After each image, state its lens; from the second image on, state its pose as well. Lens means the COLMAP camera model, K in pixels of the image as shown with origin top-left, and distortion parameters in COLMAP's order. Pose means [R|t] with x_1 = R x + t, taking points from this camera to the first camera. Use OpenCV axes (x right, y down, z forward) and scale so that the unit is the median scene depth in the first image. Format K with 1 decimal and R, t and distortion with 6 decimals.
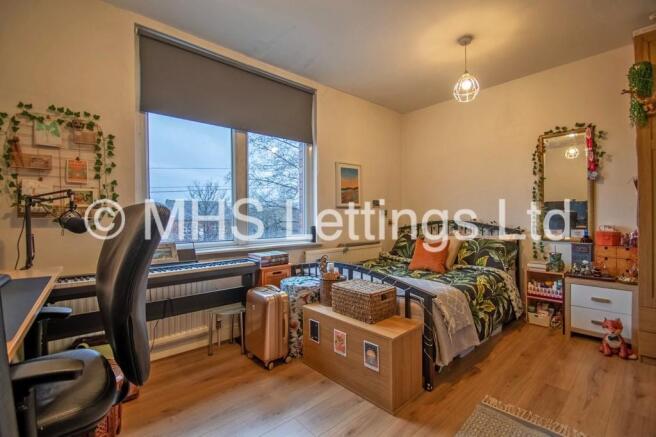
lens RADIAL K [[299.0, 0, 329.8], [0, 299.0, 214.7], [0, 0, 1]] dist [-0.000442, -0.000060]
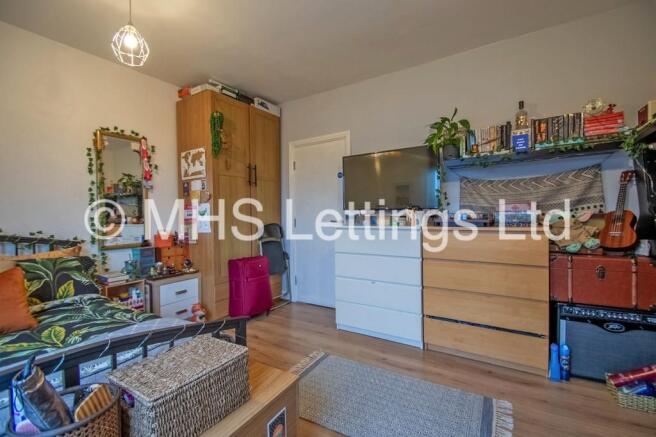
lens RADIAL K [[286.0, 0, 328.0], [0, 286.0, 218.5], [0, 0, 1]] dist [0.000645, -0.000020]
pose [[-0.287721, 0.005853, 0.957696, -0.583530], [0.015657, 0.999876, -0.001407, 0.008419], [-0.957586, 0.014590, -0.287777, 1.278049]]
